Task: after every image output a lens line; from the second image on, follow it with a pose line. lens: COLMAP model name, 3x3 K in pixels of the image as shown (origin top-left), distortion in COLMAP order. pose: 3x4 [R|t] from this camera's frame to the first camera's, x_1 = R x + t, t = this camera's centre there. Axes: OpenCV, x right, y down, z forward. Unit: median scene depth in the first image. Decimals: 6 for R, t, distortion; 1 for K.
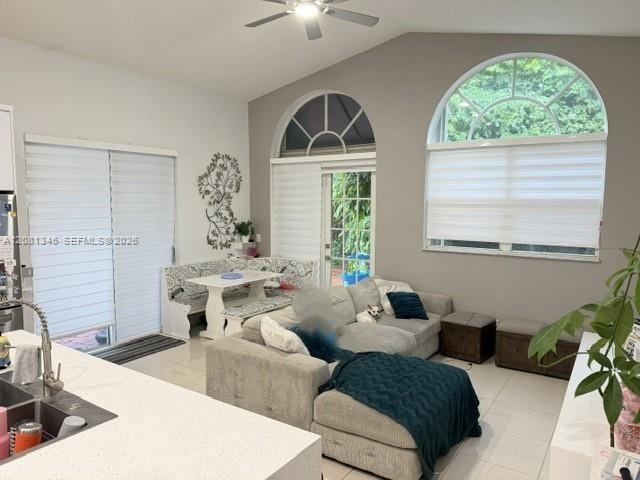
lens RADIAL K [[449.6, 0, 342.7], [0, 449.6, 246.2], [0, 0, 1]] dist [0.004251, -0.058495]
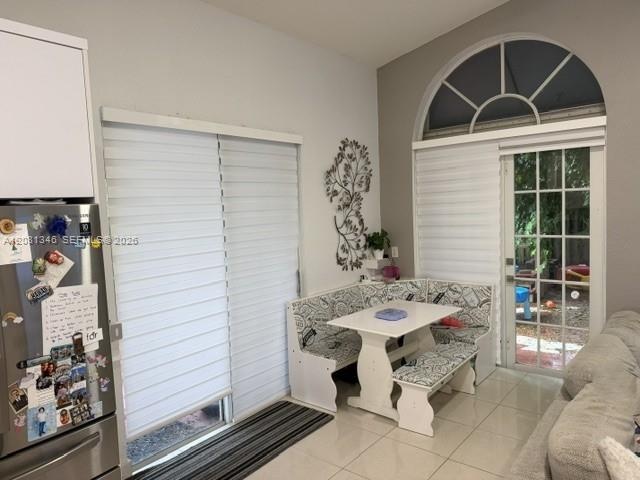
lens RADIAL K [[446.8, 0, 320.0], [0, 446.8, 240.0], [0, 0, 1]] dist [0.049888, -0.123520]
pose [[0.989618, -0.039152, -0.138285, -0.226188], [0.036546, 0.999104, -0.021337, -0.029719], [0.138997, 0.016062, 0.990163, 0.283390]]
